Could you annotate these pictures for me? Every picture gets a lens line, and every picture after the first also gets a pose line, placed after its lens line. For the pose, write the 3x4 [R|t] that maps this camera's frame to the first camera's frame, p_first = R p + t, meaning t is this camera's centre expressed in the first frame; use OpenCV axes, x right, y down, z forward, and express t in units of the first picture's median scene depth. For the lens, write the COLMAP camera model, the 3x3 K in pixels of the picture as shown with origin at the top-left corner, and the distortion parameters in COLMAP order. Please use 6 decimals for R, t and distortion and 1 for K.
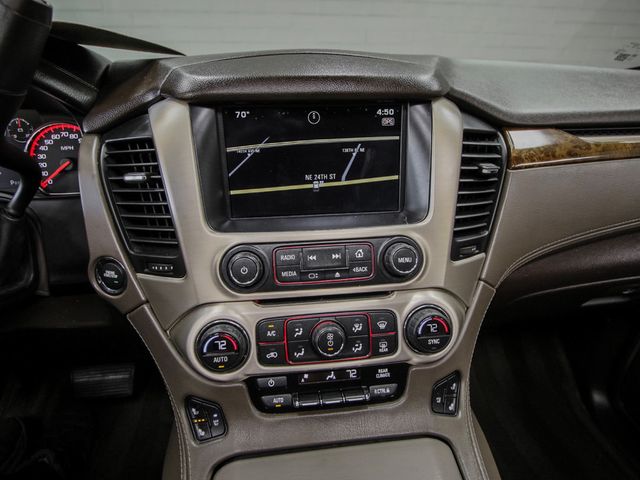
lens RADIAL K [[351.8, 0, 320.6], [0, 351.8, 249.2], [0, 0, 1]] dist [-0.018108, 0.001101]
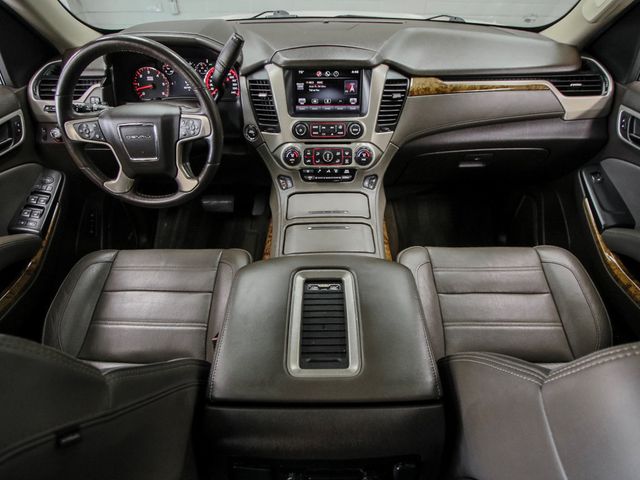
lens RADIAL K [[361.4, 0, 329.5], [0, 361.4, 247.6], [0, 0, 1]] dist [-0.014817, 0.001361]
pose [[0.994844, 0.070321, -0.073076, 0.298778], [-0.050823, 0.969243, 0.240799, 0.254290], [0.087762, -0.235843, 0.967820, -2.026554]]
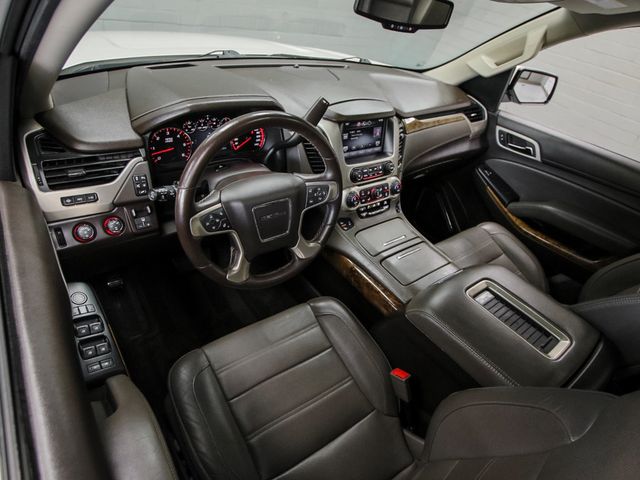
lens RADIAL K [[356.7, 0, 308.5], [0, 356.7, 238.7], [0, 0, 1]] dist [-0.014013, -0.000341]
pose [[0.857226, -0.195445, 0.476407, -2.172971], [0.082172, 0.965236, 0.248129, -0.223716], [-0.508341, -0.173555, 0.843486, -1.587536]]
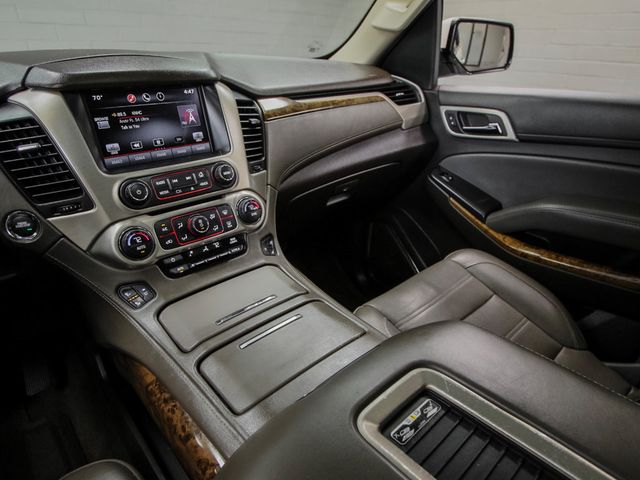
lens RADIAL K [[379.0, 0, 320.1], [0, 379.0, 268.7], [0, 0, 1]] dist [-0.014408, 0.000288]
pose [[0.810392, -0.284980, 0.511910, -0.488358], [0.259348, 0.957955, 0.122726, 0.371388], [-0.525361, 0.033306, 0.850227, -0.854277]]
